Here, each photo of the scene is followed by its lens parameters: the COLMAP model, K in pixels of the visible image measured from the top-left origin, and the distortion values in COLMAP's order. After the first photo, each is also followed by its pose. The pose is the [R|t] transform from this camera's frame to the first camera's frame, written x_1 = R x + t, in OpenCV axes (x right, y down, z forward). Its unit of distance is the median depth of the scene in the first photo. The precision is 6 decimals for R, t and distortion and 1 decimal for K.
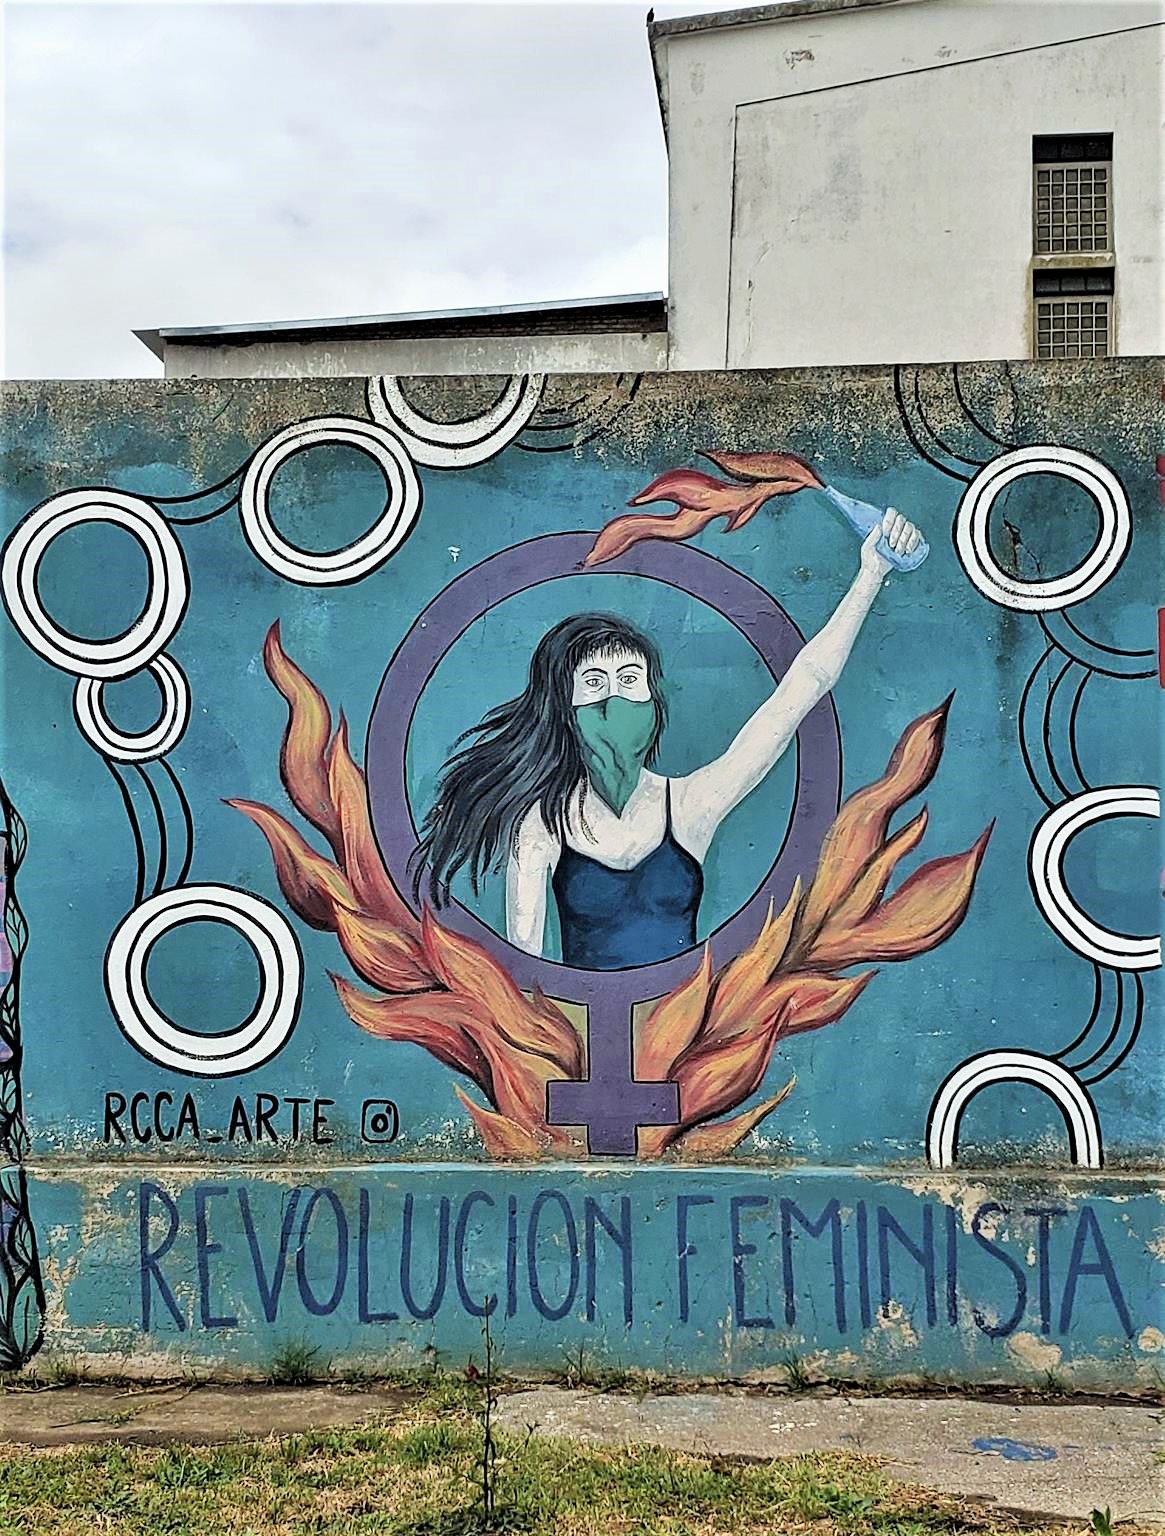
lens RADIAL K [[1507.4, 0, 581.3], [0, 1507.4, 813.7], [0, 0, 1]] dist [0.116538, -0.201187]
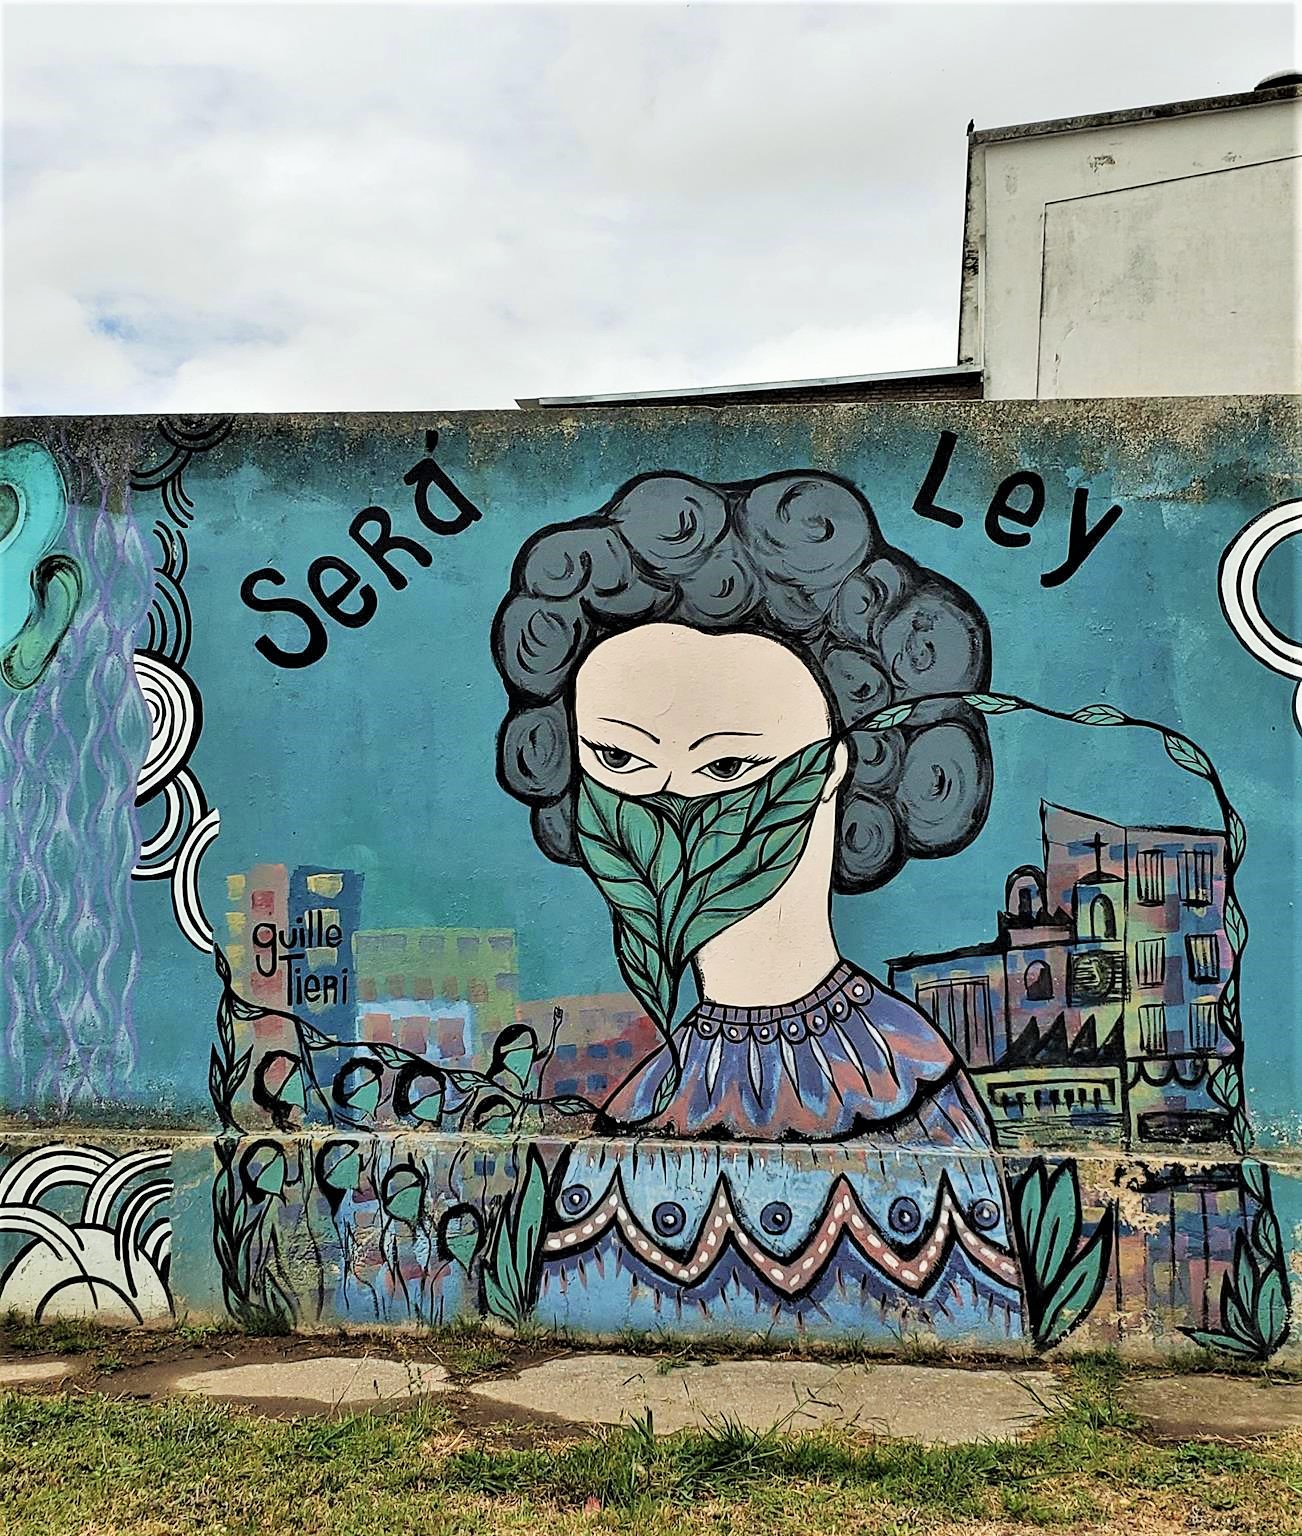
lens RADIAL K [[1290.9, 0, 652.1], [0, 1290.9, 794.4], [0, 0, 1]] dist [0.082492, -0.115941]
pose [[0.999639, 0.011261, -0.024410, -0.164277], [-0.011757, 0.999726, -0.020256, 0.002061], [0.024175, 0.020535, 0.999497, 0.024790]]
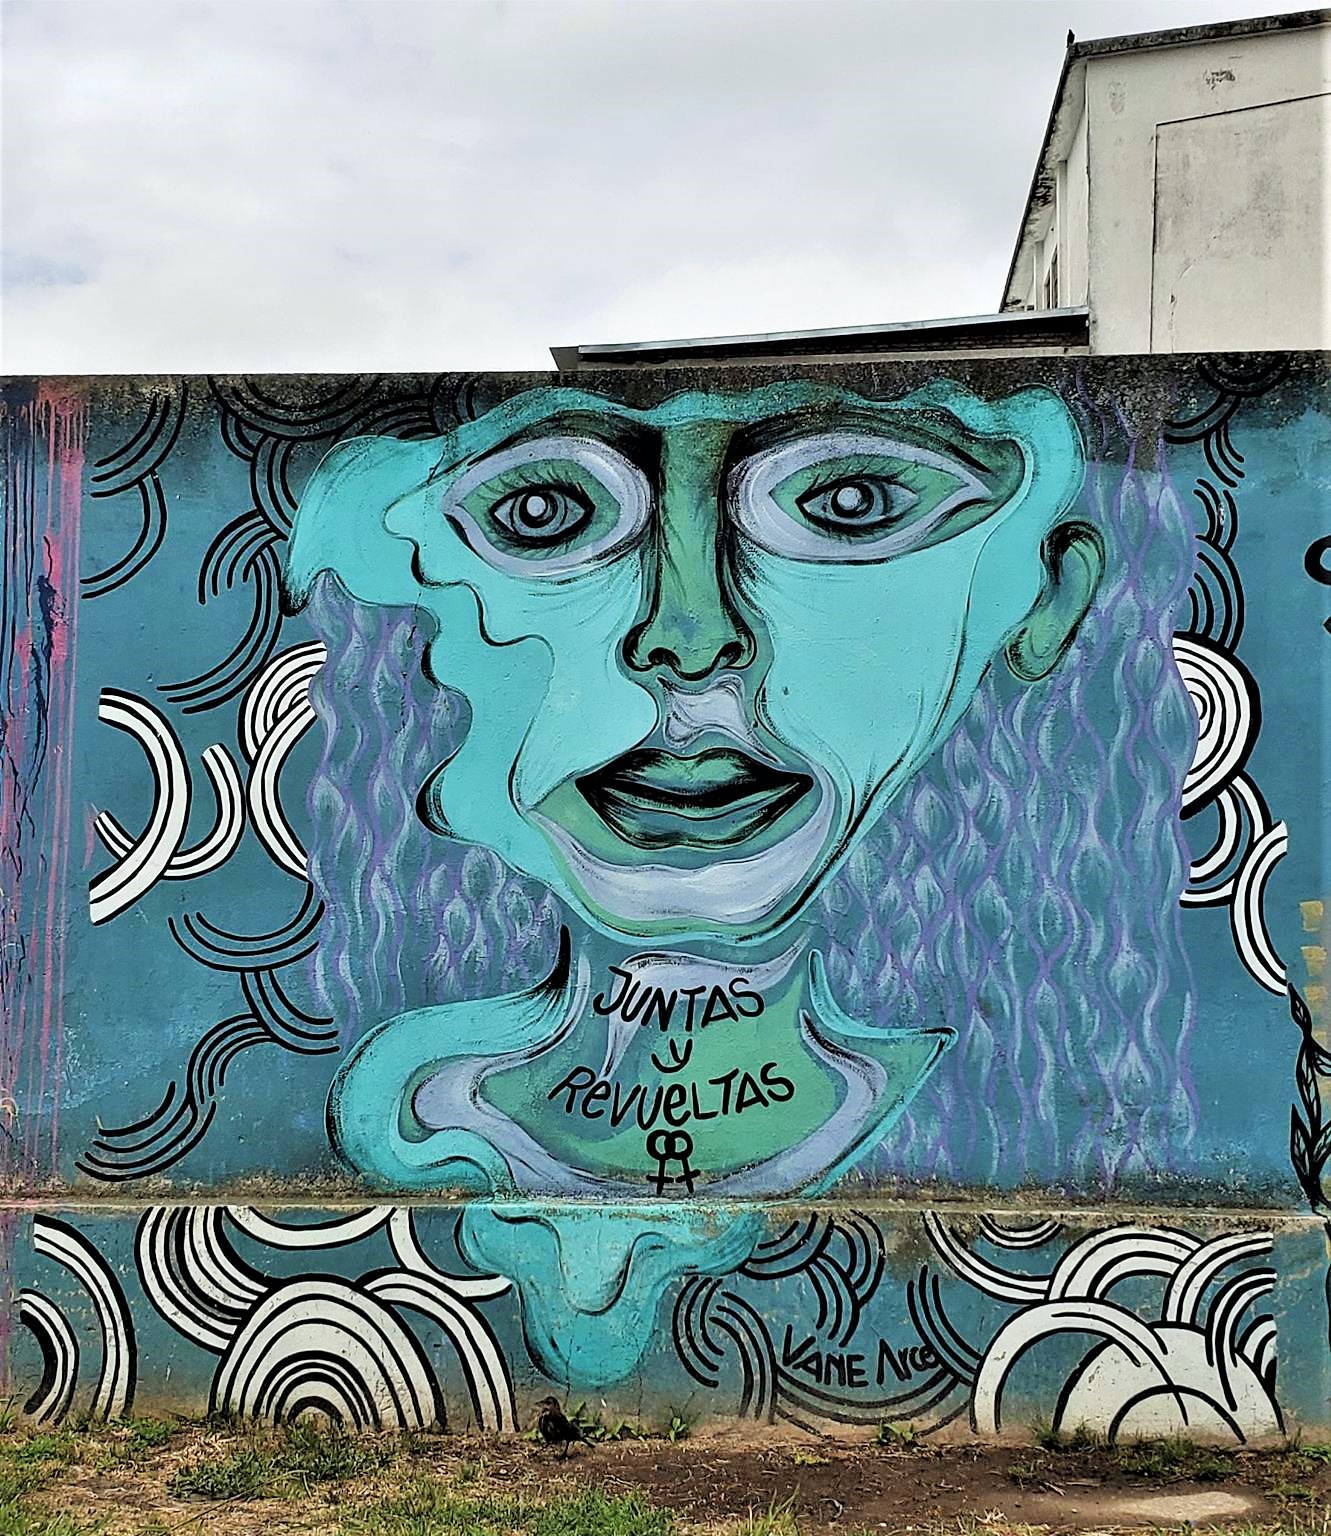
lens RADIAL K [[1489.1, 0, 665.2], [0, 1489.1, 776.0], [0, 0, 1]] dist [0.093806, -0.149818]
pose [[0.999941, 0.006546, -0.008694, -0.209710], [-0.006865, 0.999282, -0.037252, 0.002309], [0.008443, 0.037310, 0.999268, 0.026115]]
